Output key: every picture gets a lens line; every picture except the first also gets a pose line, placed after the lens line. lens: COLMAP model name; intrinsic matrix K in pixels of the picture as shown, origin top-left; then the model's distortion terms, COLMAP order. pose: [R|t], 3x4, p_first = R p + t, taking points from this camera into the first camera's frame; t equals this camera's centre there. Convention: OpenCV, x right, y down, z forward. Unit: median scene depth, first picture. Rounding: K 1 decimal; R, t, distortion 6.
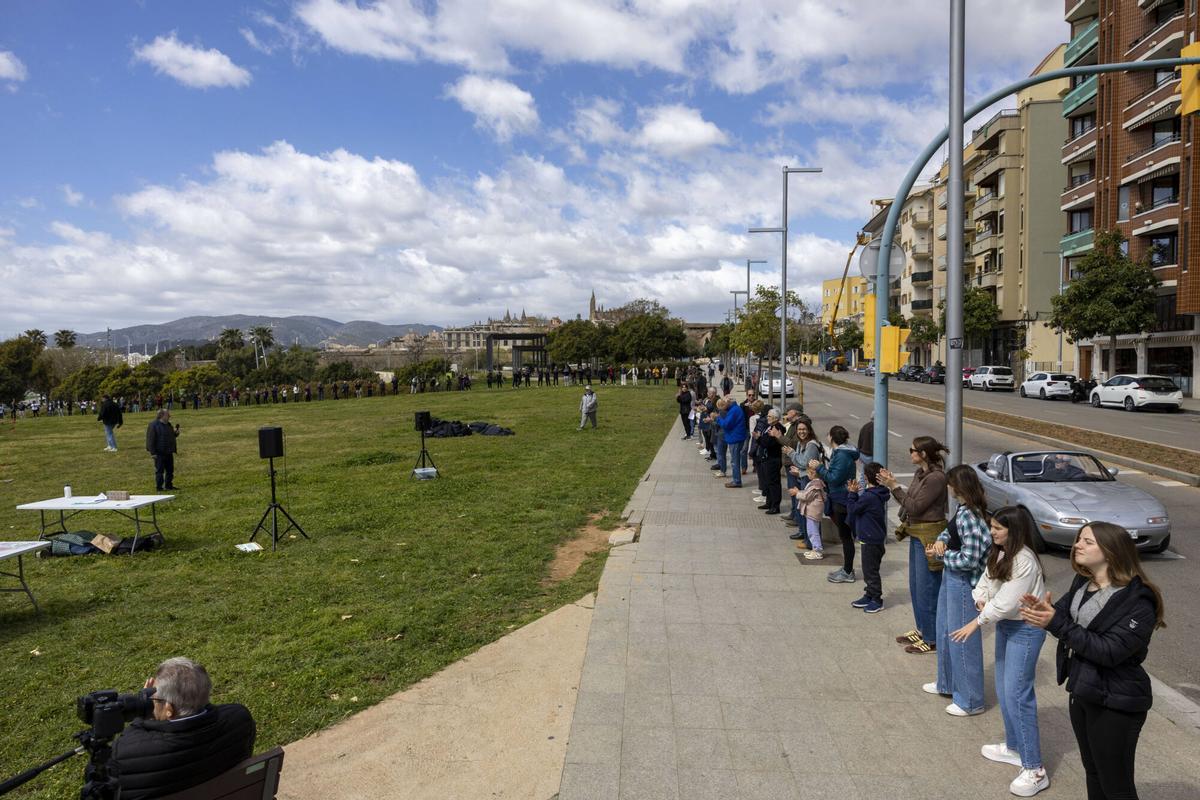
lens RADIAL K [[803.6, 0, 594.4], [0, 803.6, 402.6], [0, 0, 1]] dist [-0.006740, 0.011684]
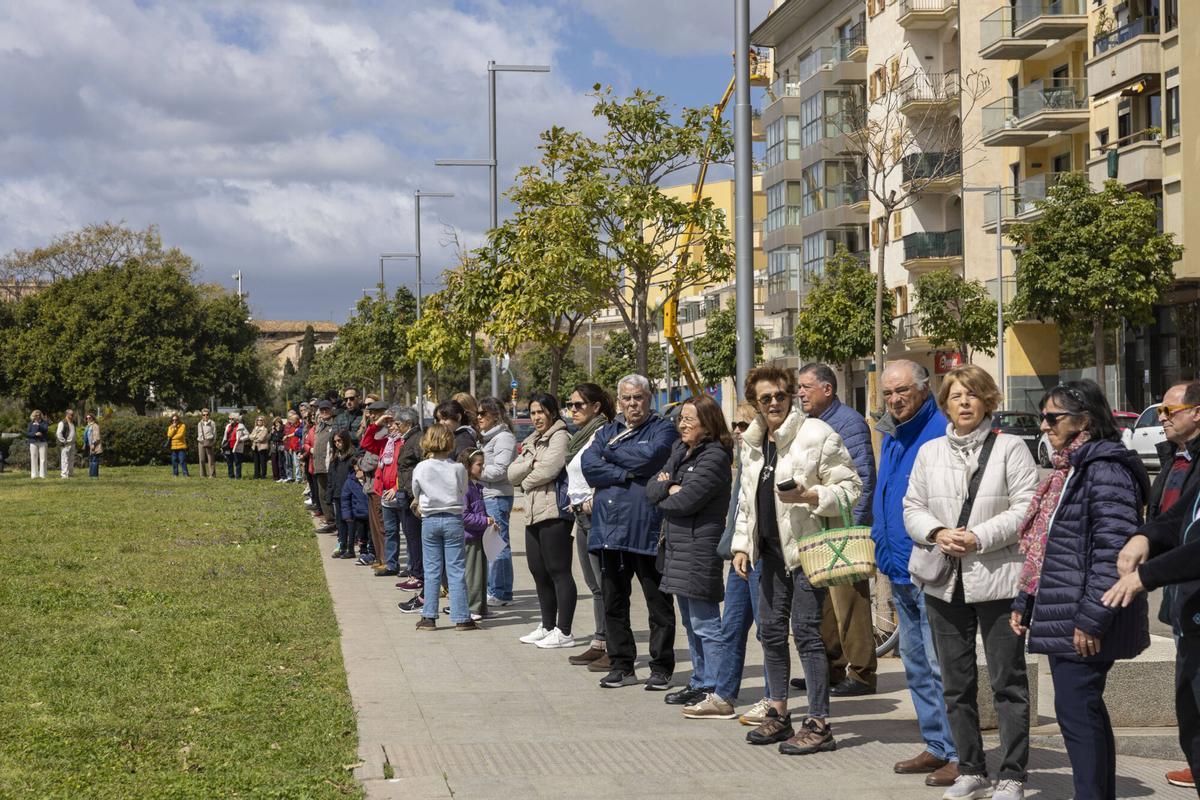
lens RADIAL K [[2317.4, 0, 600.1], [0, 2317.4, 400.8], [0, 0, 1]] dist [0.060183, 0.000000]
pose [[0.961650, -0.002494, 0.274269, -0.014899], [0.020866, 0.997726, -0.064091, 0.012422], [-0.273485, 0.067356, 0.959515, 0.127988]]
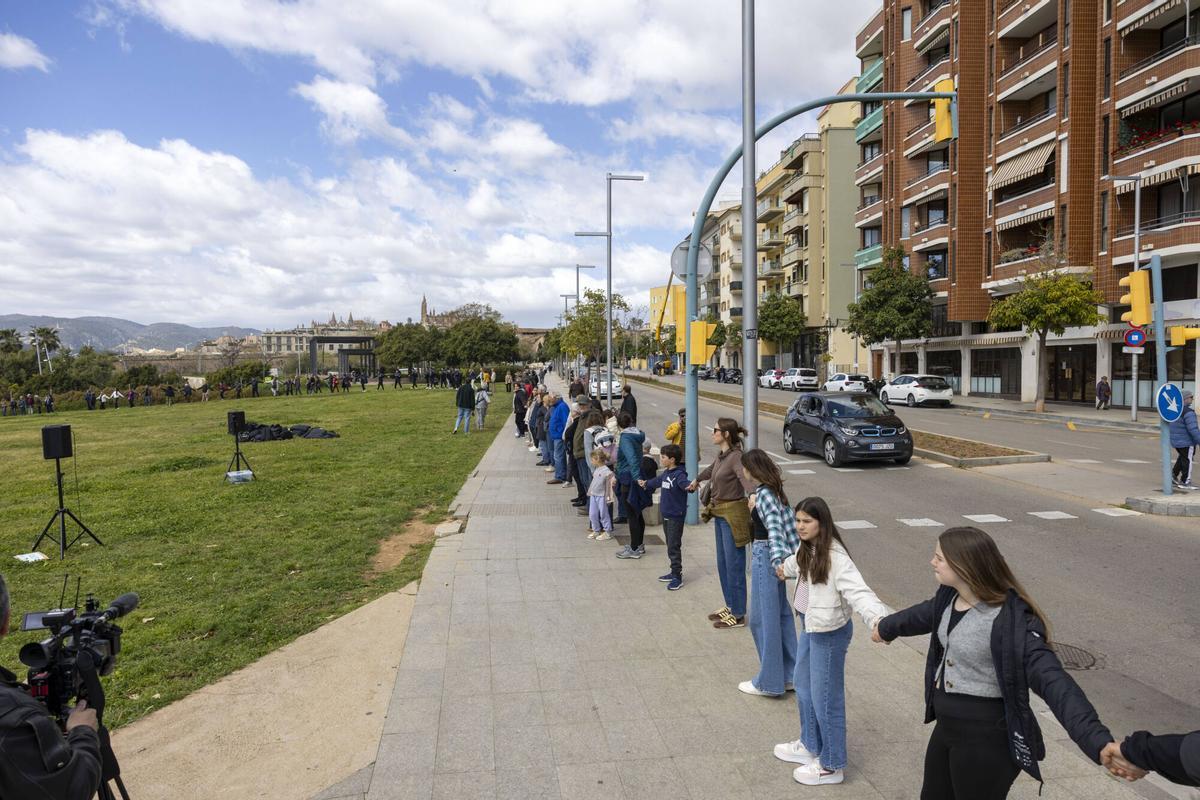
lens RADIAL K [[803.6, 0, 597.4], [0, 803.6, 404.0], [0, 0, 1]] dist [-0.006740, 0.011684]
pose [[0.978157, -0.010918, 0.207580, 0.002252], [0.011915, 0.999923, -0.003555, 0.003628], [-0.207525, 0.005951, 0.978212, -0.005306]]
